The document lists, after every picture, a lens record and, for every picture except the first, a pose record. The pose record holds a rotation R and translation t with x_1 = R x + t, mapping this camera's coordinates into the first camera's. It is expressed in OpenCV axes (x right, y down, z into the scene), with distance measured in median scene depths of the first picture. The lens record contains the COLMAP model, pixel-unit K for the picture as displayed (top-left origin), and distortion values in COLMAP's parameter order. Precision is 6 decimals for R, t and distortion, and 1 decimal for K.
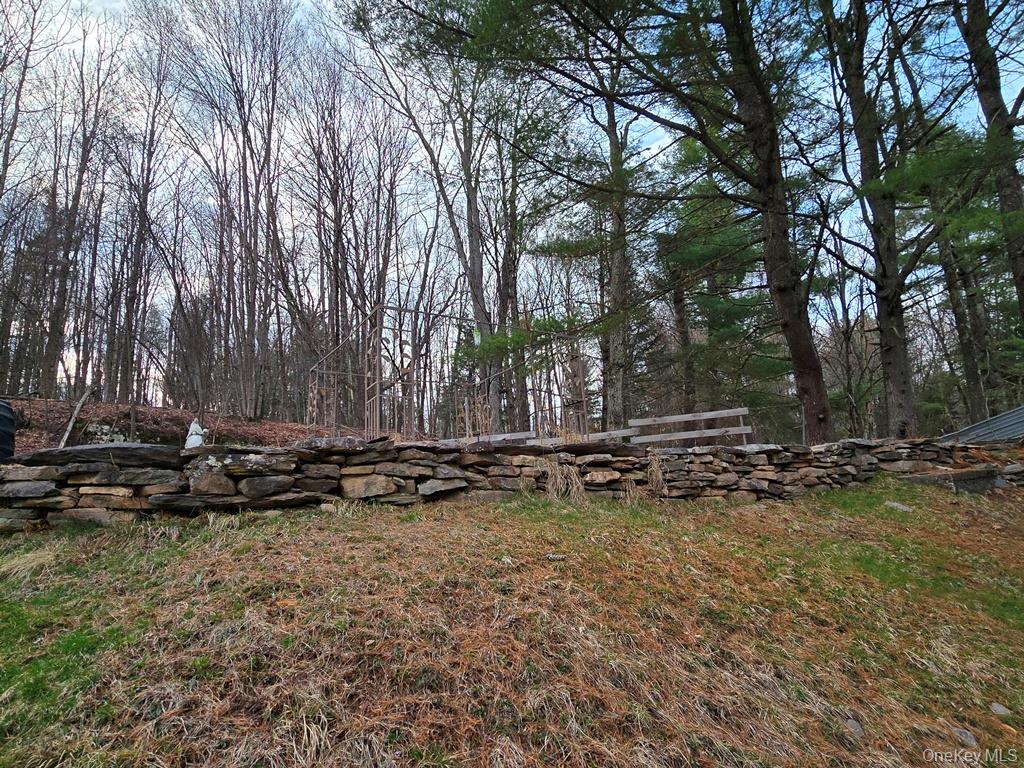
lens RADIAL K [[415.9, 0, 512.0], [0, 415.9, 383.9], [0, 0, 1]] dist [-0.001011, 0.000066]
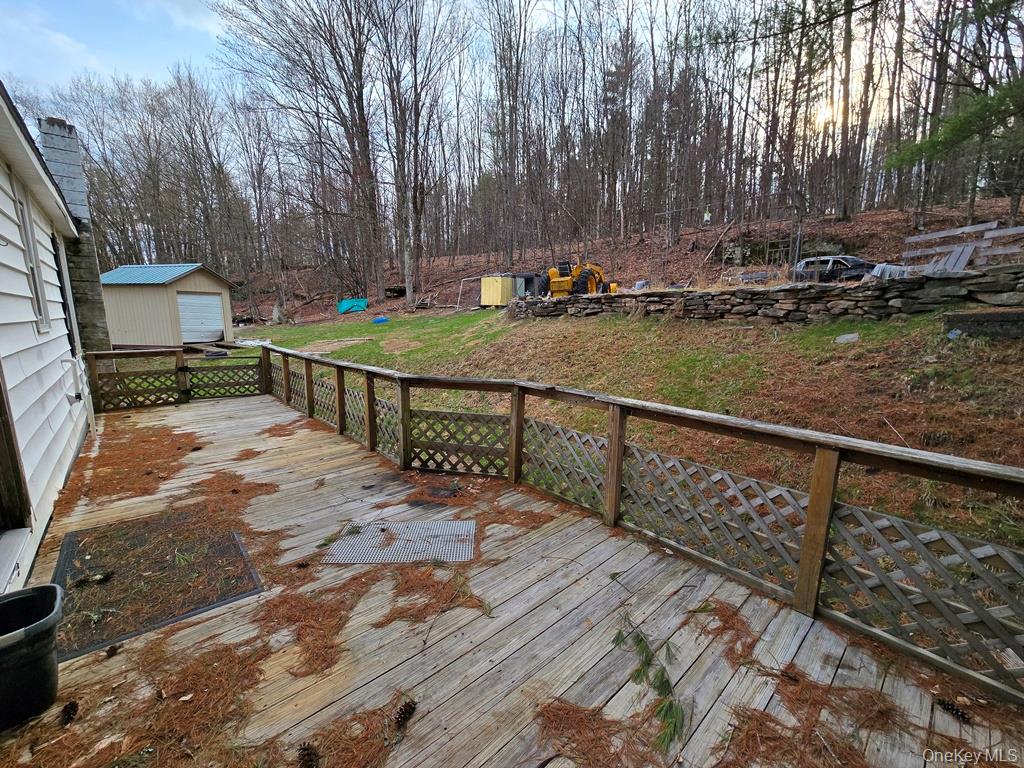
lens RADIAL K [[415.9, 0, 512.7], [0, 415.9, 382.7], [0, 0, 1]] dist [-0.001011, 0.000066]
pose [[0.309998, 0.204993, -0.928375, 2.071550], [0.269674, 0.917414, 0.292621, -0.250917], [0.911689, -0.341071, 0.229115, -0.303701]]
